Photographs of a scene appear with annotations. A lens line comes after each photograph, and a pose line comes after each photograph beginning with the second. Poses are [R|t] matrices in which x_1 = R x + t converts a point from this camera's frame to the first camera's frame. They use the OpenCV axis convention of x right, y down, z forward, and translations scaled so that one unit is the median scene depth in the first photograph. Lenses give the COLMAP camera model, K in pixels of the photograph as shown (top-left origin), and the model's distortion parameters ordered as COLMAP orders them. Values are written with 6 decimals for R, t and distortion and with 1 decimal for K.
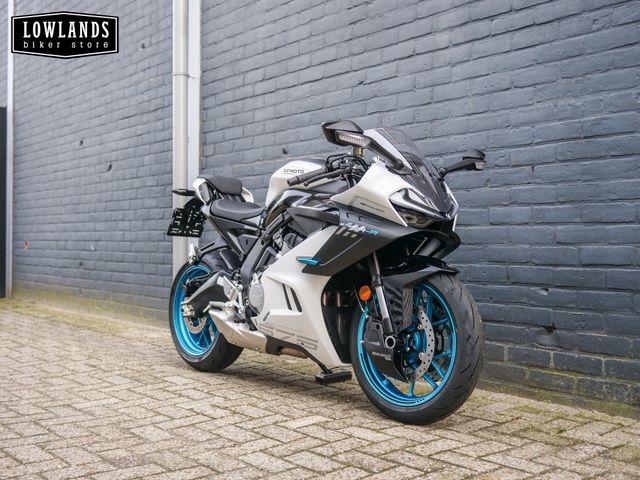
lens RADIAL K [[735.8, 0, 322.9], [0, 735.8, 240.5], [0, 0, 1]] dist [-0.001983, 0.000000]
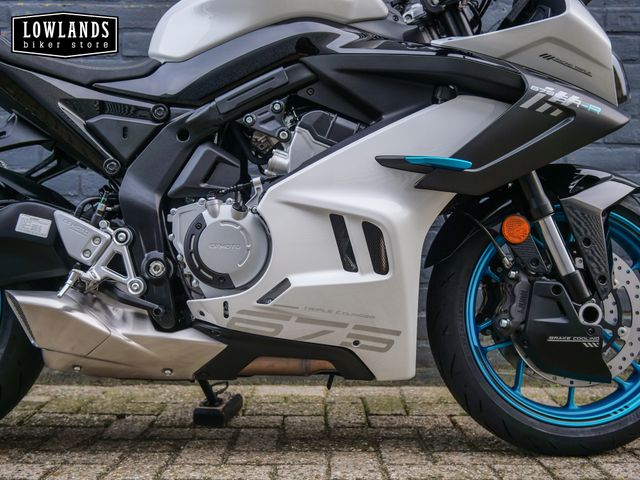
lens RADIAL K [[735.8, 0, 322.3], [0, 735.8, 238.5], [0, 0, 1]] dist [-0.001983, 0.000000]
pose [[0.643873, 0.001775, 0.765130, -0.374005], [-0.002791, 0.999996, 0.000028, 0.067000], [-0.765127, -0.002154, 0.643876, 0.651760]]
